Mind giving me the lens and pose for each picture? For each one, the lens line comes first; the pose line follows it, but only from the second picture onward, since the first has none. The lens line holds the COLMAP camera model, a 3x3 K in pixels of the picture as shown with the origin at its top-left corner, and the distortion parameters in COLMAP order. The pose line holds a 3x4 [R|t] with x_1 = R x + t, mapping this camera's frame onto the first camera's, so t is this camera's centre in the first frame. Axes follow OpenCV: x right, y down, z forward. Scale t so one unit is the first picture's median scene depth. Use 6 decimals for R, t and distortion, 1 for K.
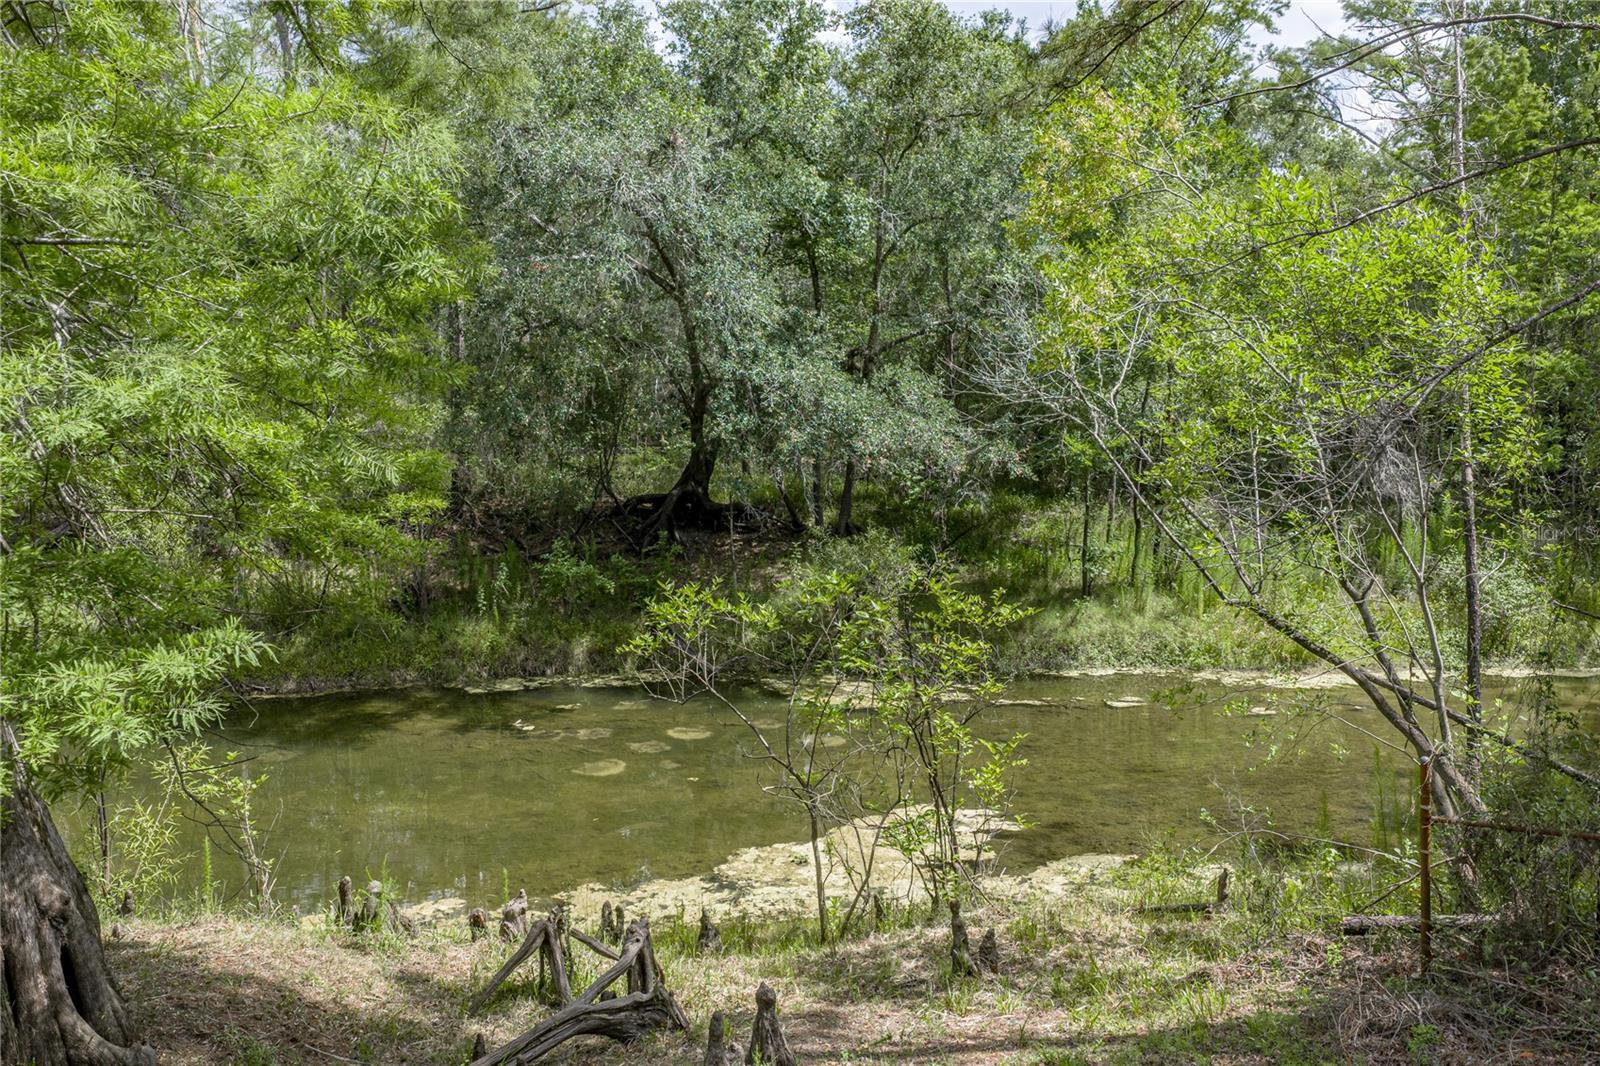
lens RADIAL K [[1323.2, 0, 805.5], [0, 1323.2, 532.3], [0, 0, 1]] dist [0.042644, -0.019295]
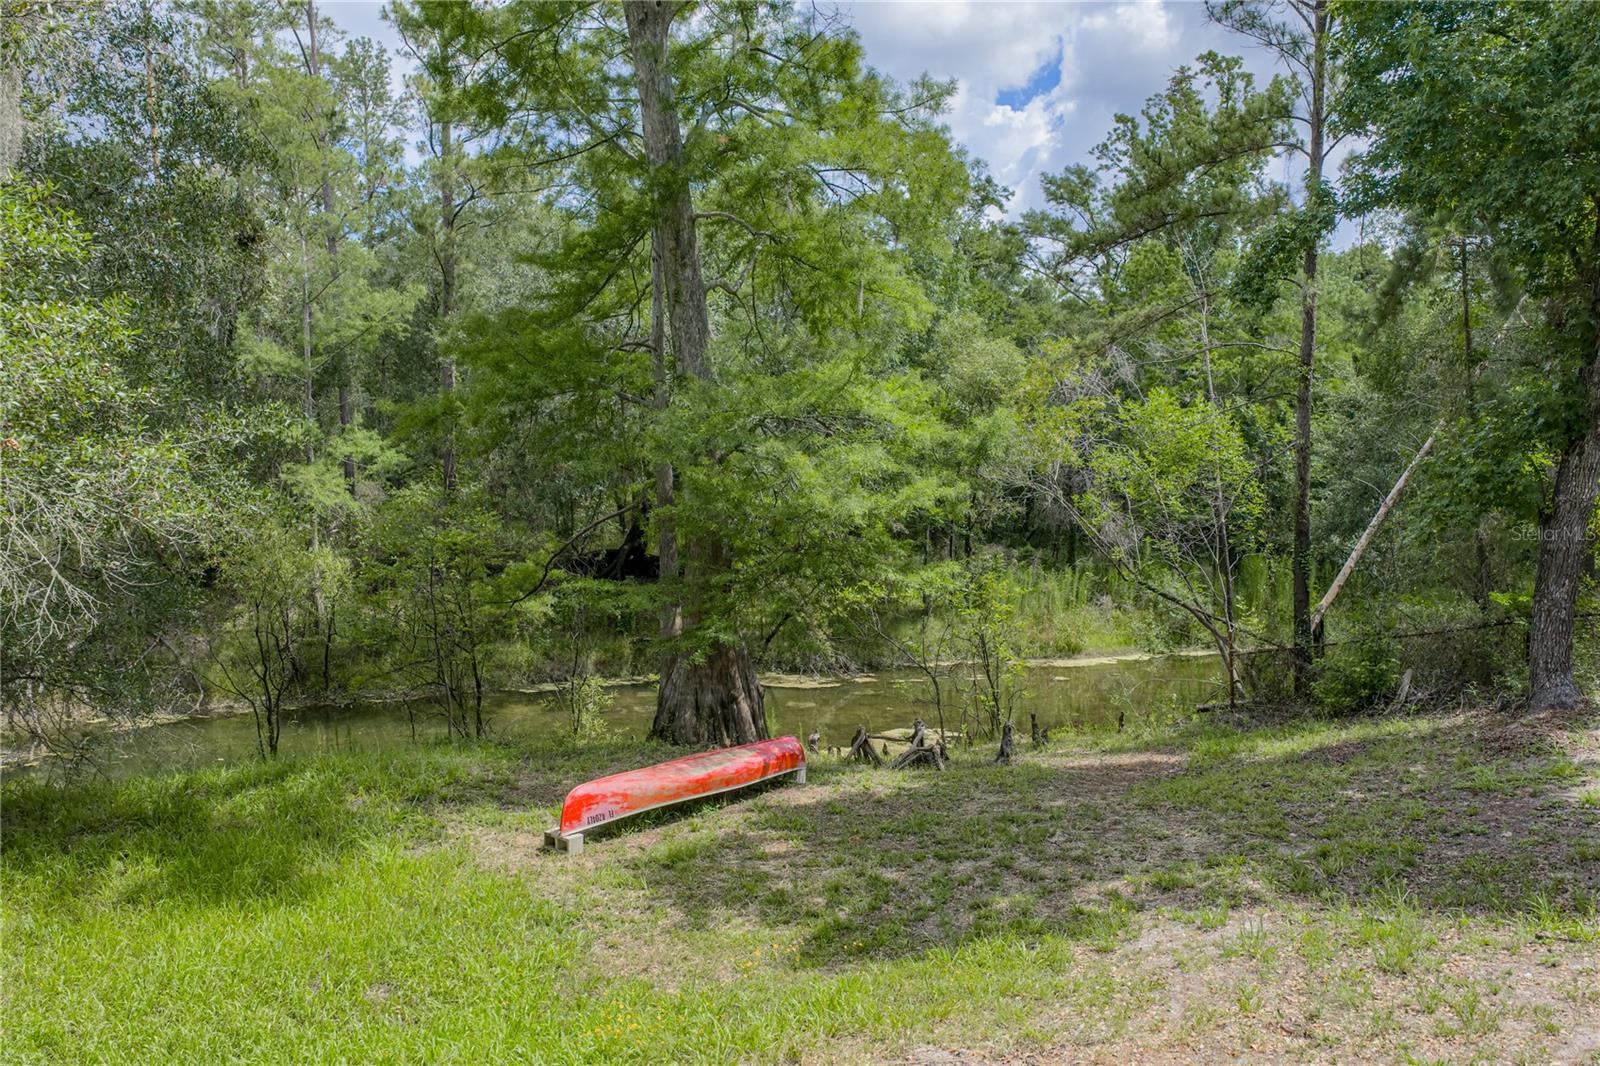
lens RADIAL K [[1323.2, 0, 795.1], [0, 1323.2, 531.7], [0, 0, 1]] dist [0.042644, -0.019295]
pose [[0.969869, -0.014490, 0.243194, -0.488947], [0.027424, 0.998379, -0.049881, 0.046854], [-0.242077, 0.055047, 0.968694, -0.643500]]
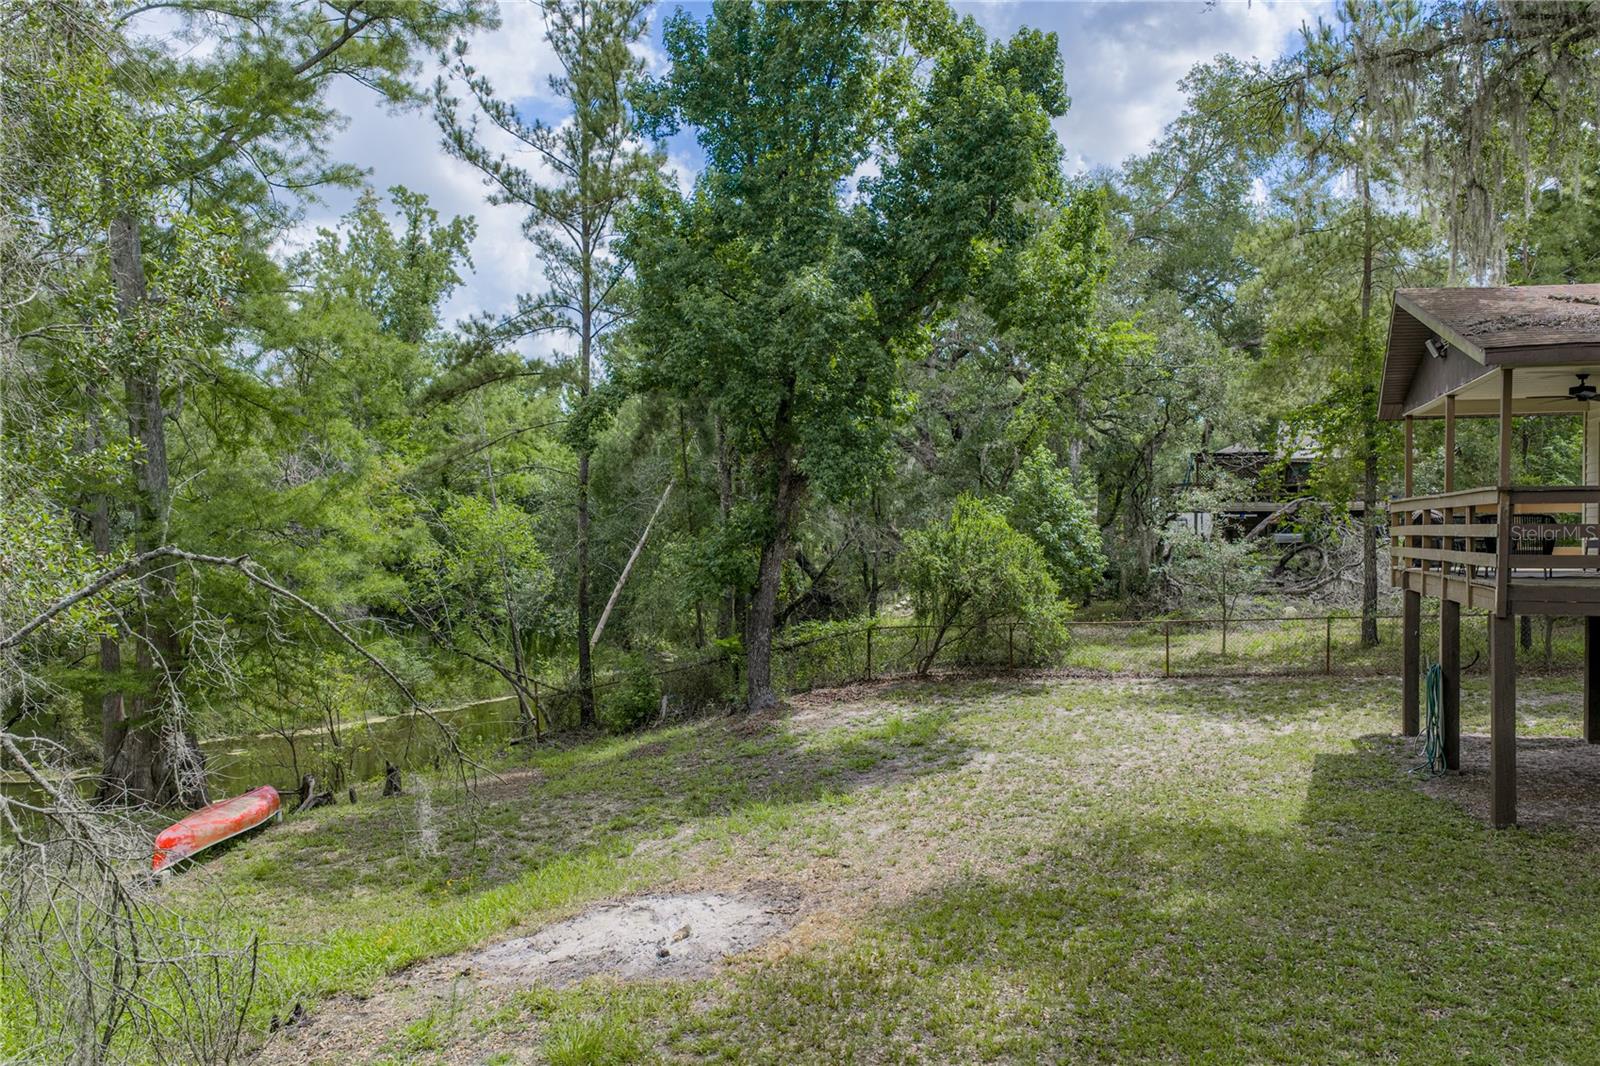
lens RADIAL K [[1323.2, 0, 800.8], [0, 1323.2, 533.2], [0, 0, 1]] dist [0.042644, -0.019295]
pose [[0.619573, -0.004384, 0.784927, -0.911202], [0.088338, 0.994021, -0.064177, 0.040303], [-0.779952, 0.109102, 0.616256, -0.842102]]
